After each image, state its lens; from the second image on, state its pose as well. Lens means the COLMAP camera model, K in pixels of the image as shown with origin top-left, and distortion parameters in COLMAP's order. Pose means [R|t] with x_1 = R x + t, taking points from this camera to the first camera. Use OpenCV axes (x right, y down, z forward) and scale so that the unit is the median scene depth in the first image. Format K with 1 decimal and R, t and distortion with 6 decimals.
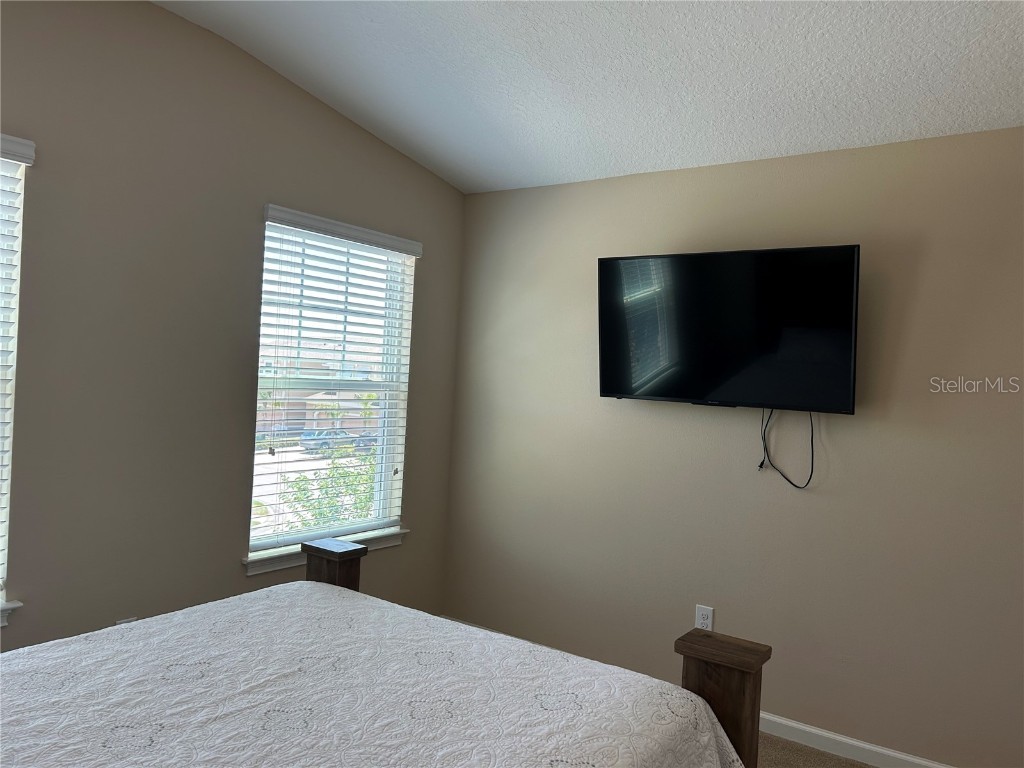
lens RADIAL K [[769.7, 0, 505.8], [0, 769.7, 381.1], [0, 0, 1]] dist [0.064436, -0.073237]
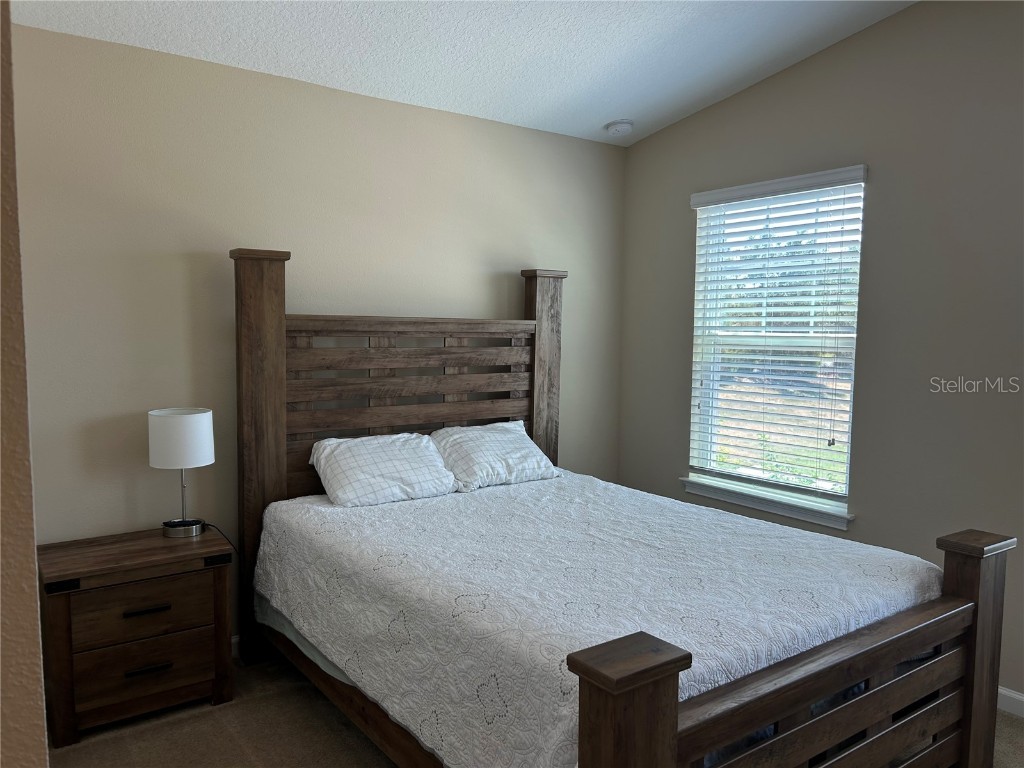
lens RADIAL K [[769.7, 0, 508.1], [0, 769.7, 391.8], [0, 0, 1]] dist [0.064436, -0.073237]
pose [[-0.313823, 0.022600, -0.949212, 1.063522], [-0.040771, 0.998474, 0.037252, 0.068367], [0.948606, 0.050391, -0.312423, 1.161114]]
